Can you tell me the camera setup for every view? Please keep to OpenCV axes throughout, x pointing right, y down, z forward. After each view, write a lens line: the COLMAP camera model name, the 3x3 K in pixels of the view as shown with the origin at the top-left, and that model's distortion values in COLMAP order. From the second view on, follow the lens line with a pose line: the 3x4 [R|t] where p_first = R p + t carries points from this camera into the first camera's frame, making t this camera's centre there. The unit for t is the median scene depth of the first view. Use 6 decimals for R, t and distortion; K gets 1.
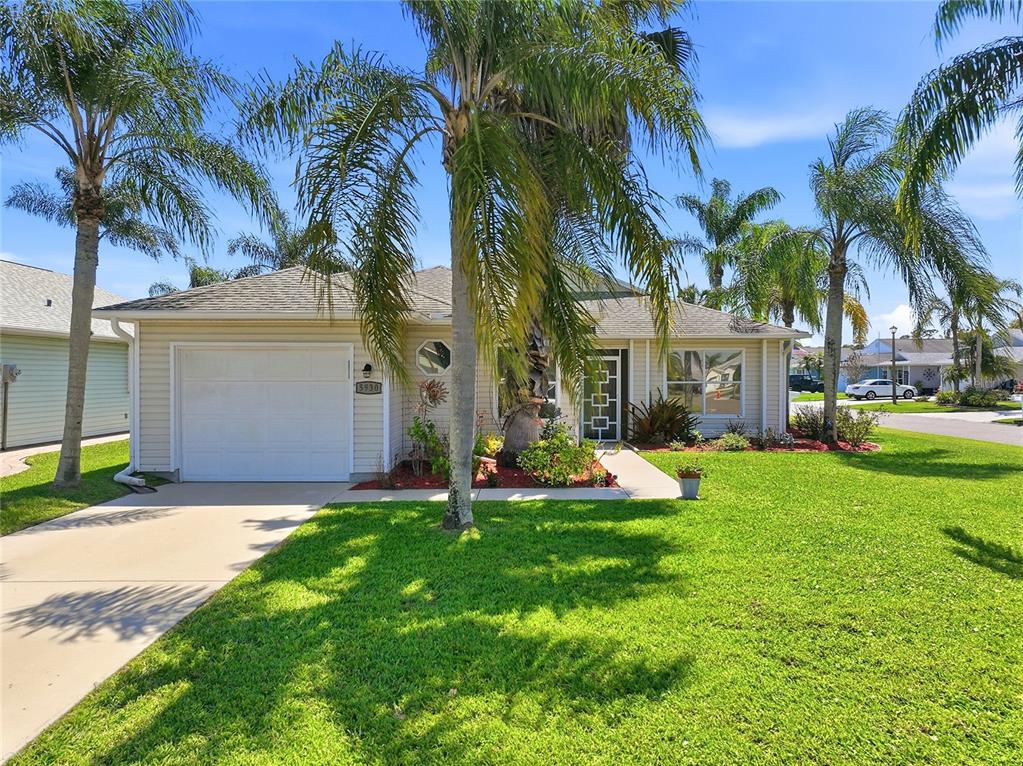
lens RADIAL K [[717.6, 0, 510.0], [0, 717.6, 385.0], [0, 0, 1]] dist [0.007991, 0.005464]
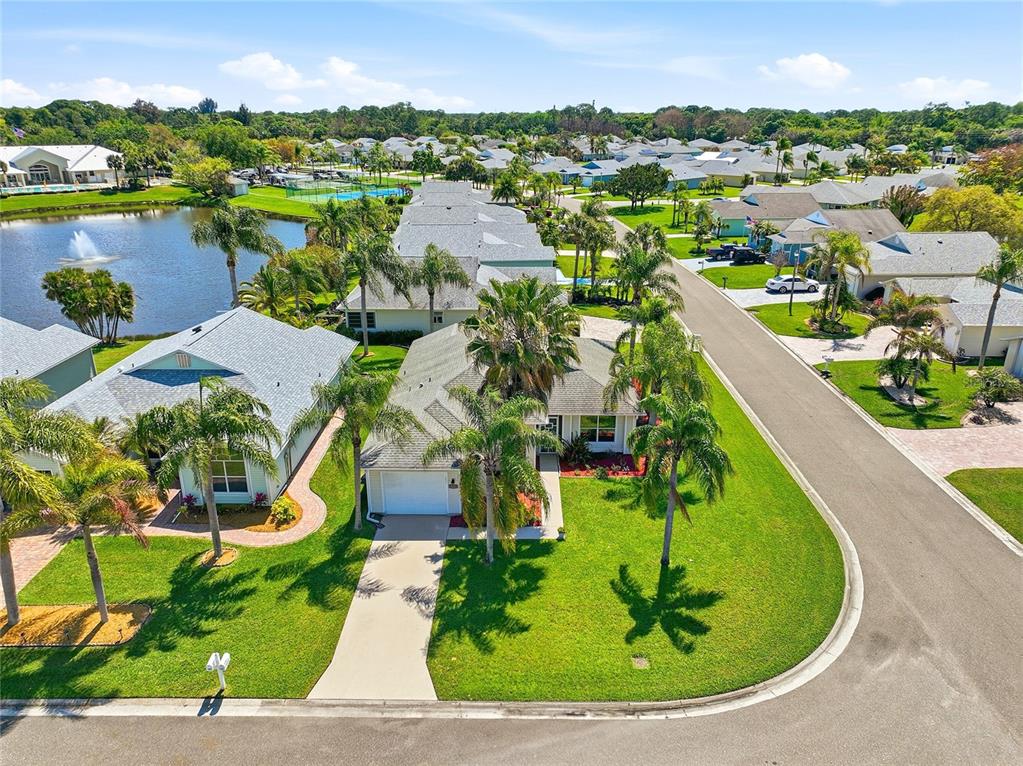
lens RADIAL K [[717.6, 0, 507.6], [0, 717.6, 376.0], [0, 0, 1]] dist [0.007991, 0.005464]
pose [[0.999937, 0.003063, -0.010824, 0.041272], [0.000611, 0.946011, 0.324133, -1.294515], [0.011232, -0.324119, 0.945950, -1.471523]]
